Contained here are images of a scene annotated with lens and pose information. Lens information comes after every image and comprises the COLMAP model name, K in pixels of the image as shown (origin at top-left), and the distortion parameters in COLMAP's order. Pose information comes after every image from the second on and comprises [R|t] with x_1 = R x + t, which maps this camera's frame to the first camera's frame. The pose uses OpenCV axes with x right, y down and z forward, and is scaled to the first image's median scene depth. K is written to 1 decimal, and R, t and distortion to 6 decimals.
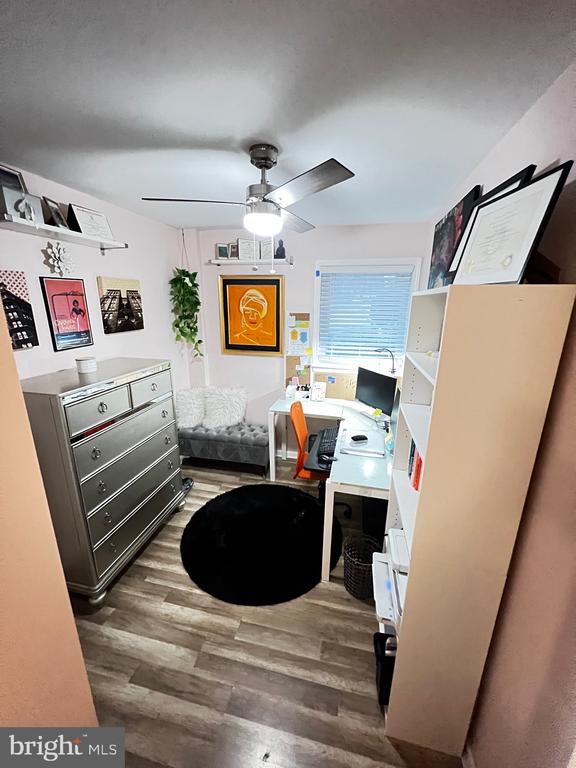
lens RADIAL K [[307.7, 0, 286.0], [0, 307.7, 384.1], [0, 0, 1]] dist [-0.001710, 0.000362]
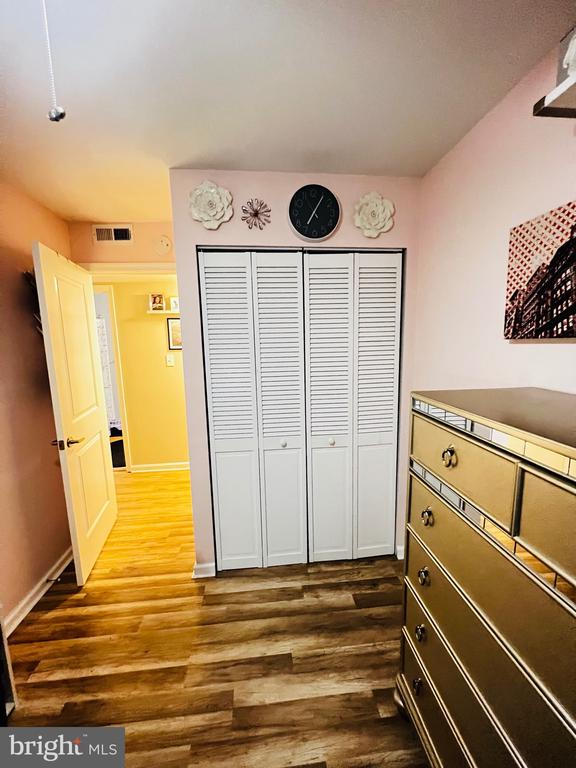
lens RADIAL K [[307.7, 0, 286.0], [0, 307.7, 384.1], [0, 0, 1]] dist [-0.001710, 0.000362]
pose [[-0.949820, 0.059011, -0.307180, -0.216448], [-0.066302, 0.921747, 0.382081, -0.222358], [0.305689, 0.383275, -0.871582, 1.413989]]
